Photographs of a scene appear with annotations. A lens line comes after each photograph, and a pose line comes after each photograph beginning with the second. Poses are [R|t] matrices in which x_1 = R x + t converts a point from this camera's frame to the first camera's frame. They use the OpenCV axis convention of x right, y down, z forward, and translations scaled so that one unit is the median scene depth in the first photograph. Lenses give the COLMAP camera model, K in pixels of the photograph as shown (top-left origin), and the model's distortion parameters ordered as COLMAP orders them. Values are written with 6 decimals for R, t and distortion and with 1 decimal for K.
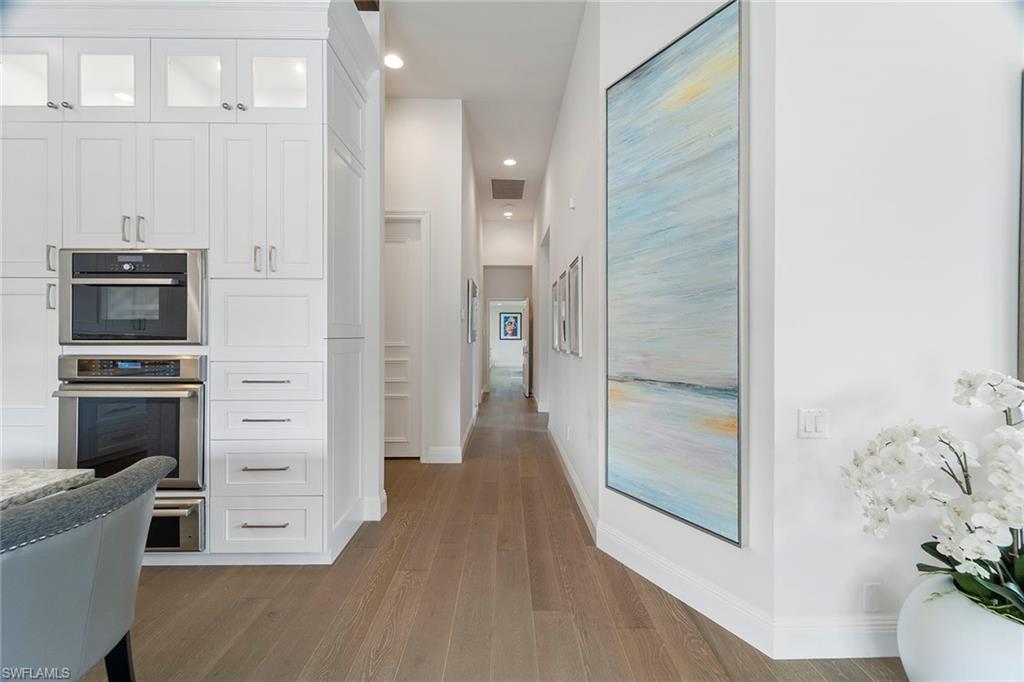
lens RADIAL K [[415.5, 0, 507.9], [0, 415.5, 339.9], [0, 0, 1]] dist [0.004497, -0.000504]
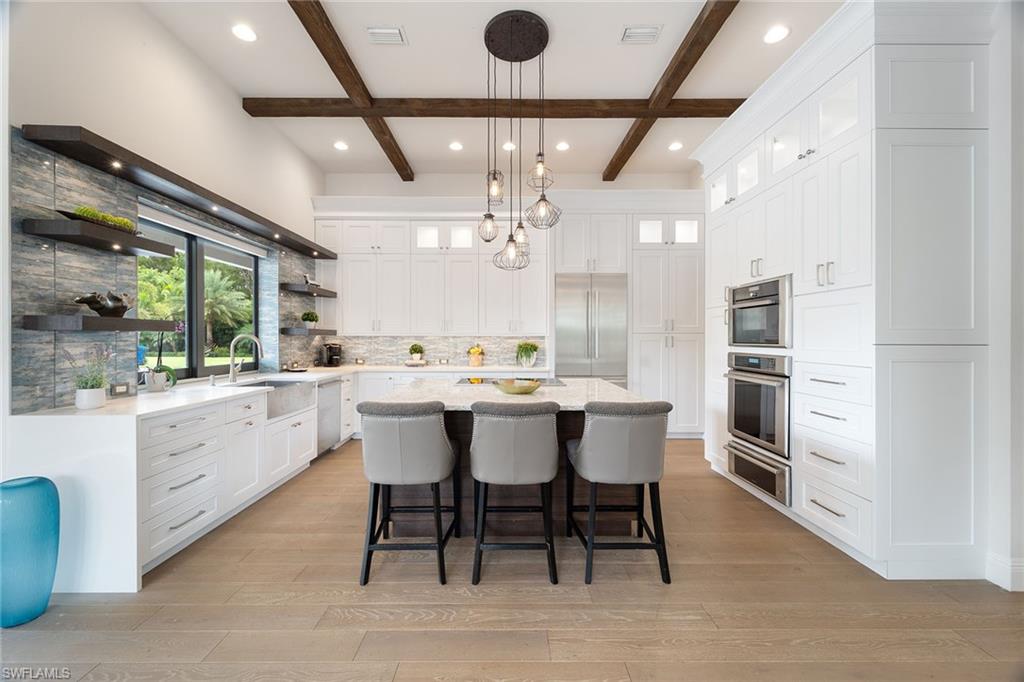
lens RADIAL K [[415.5, 0, 507.5], [0, 415.5, 338.8], [0, 0, 1]] dist [0.004497, -0.000504]
pose [[-0.006305, 0.002493, -0.999977, 0.573224], [-0.002969, 0.999992, 0.002512, -0.017329], [0.999976, 0.002984, -0.006298, 0.133128]]
